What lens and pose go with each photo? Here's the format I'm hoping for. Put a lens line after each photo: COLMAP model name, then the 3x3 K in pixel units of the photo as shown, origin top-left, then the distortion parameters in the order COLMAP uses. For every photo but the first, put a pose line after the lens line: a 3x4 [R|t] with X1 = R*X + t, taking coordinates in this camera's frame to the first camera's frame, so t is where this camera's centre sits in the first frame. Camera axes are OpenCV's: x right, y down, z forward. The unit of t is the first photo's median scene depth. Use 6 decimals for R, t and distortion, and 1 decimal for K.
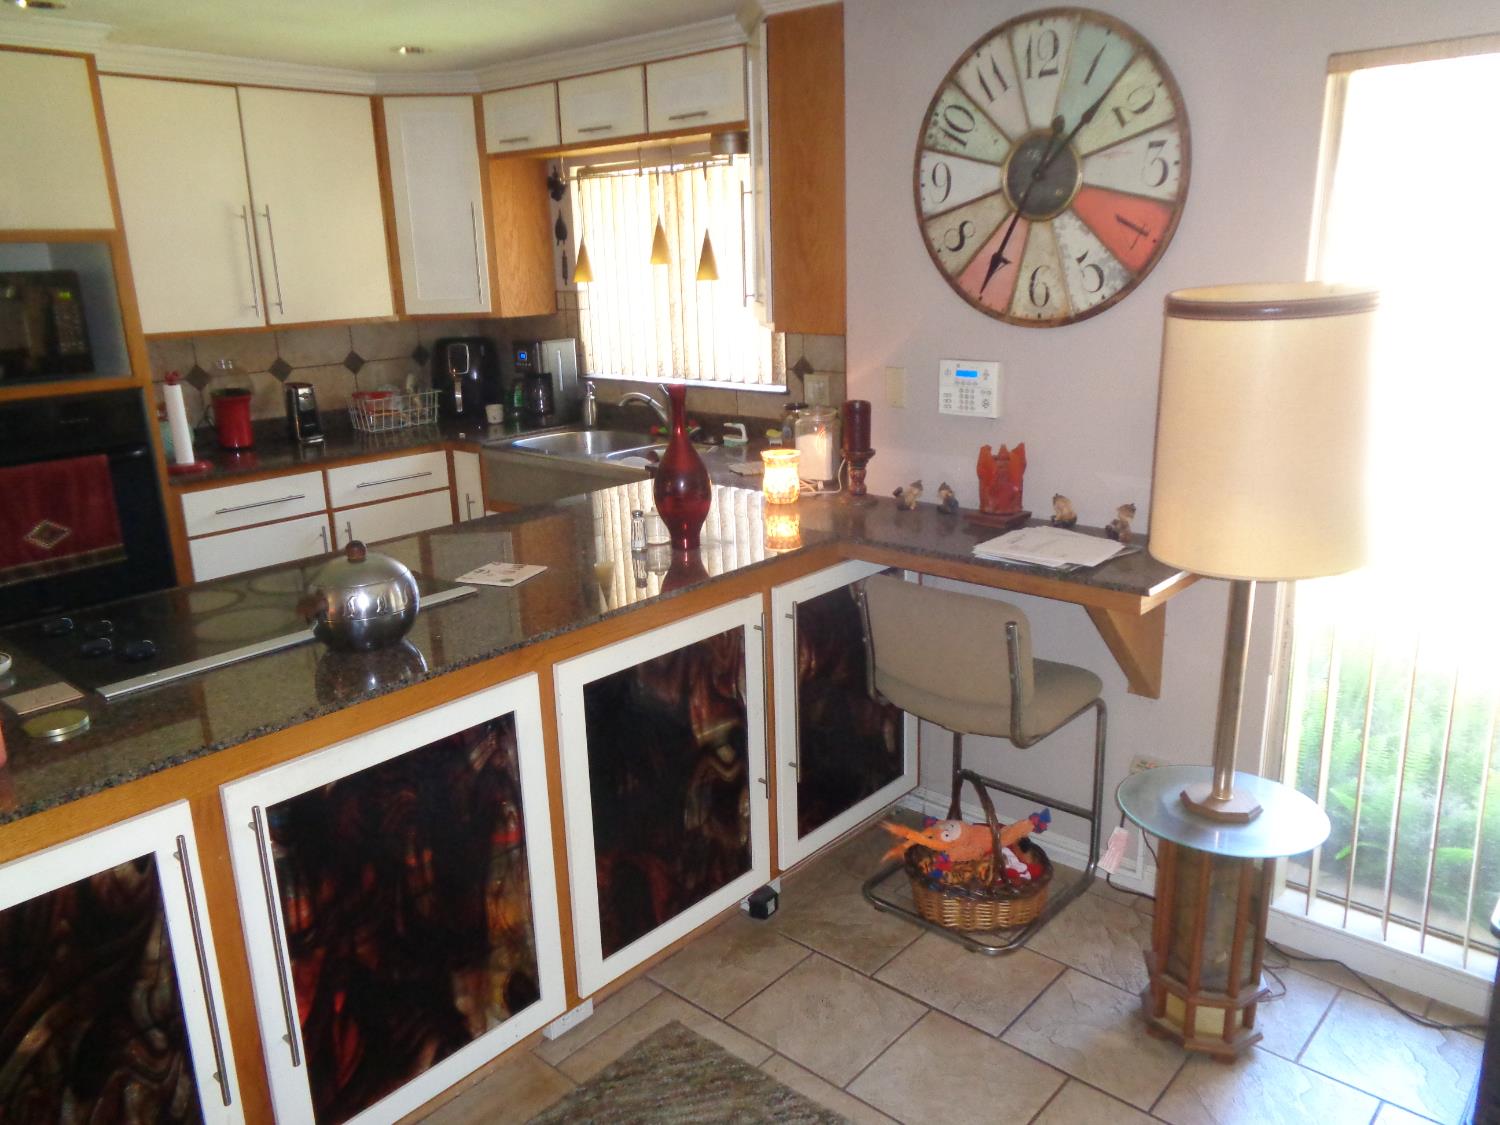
lens RADIAL K [[1129.0, 0, 750.0], [0, 1129.0, 562.5], [0, 0, 1]] dist [0.022827, 0.005828]
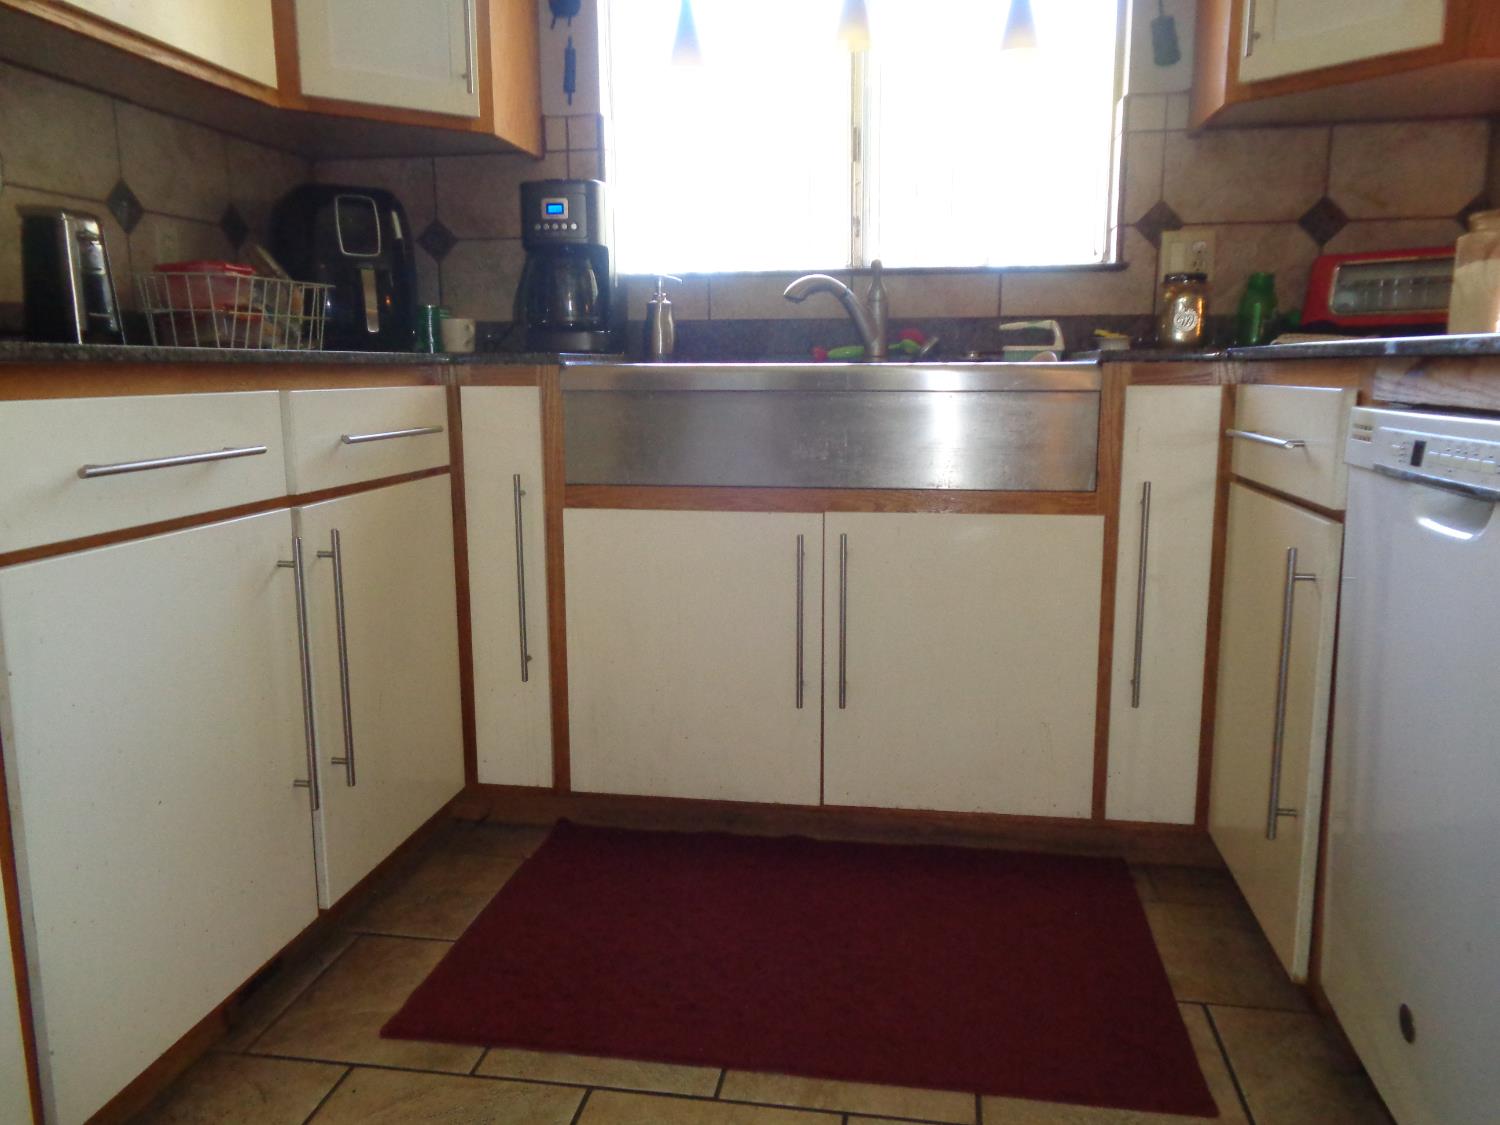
lens RADIAL K [[1129.0, 0, 750.0], [0, 1129.0, 562.5], [0, 0, 1]] dist [0.022827, 0.005828]
pose [[0.843326, -0.065295, 0.533421, -0.424989], [0.125875, 0.988979, -0.077946, 0.021188], [-0.522453, 0.132878, 0.842251, 0.585385]]
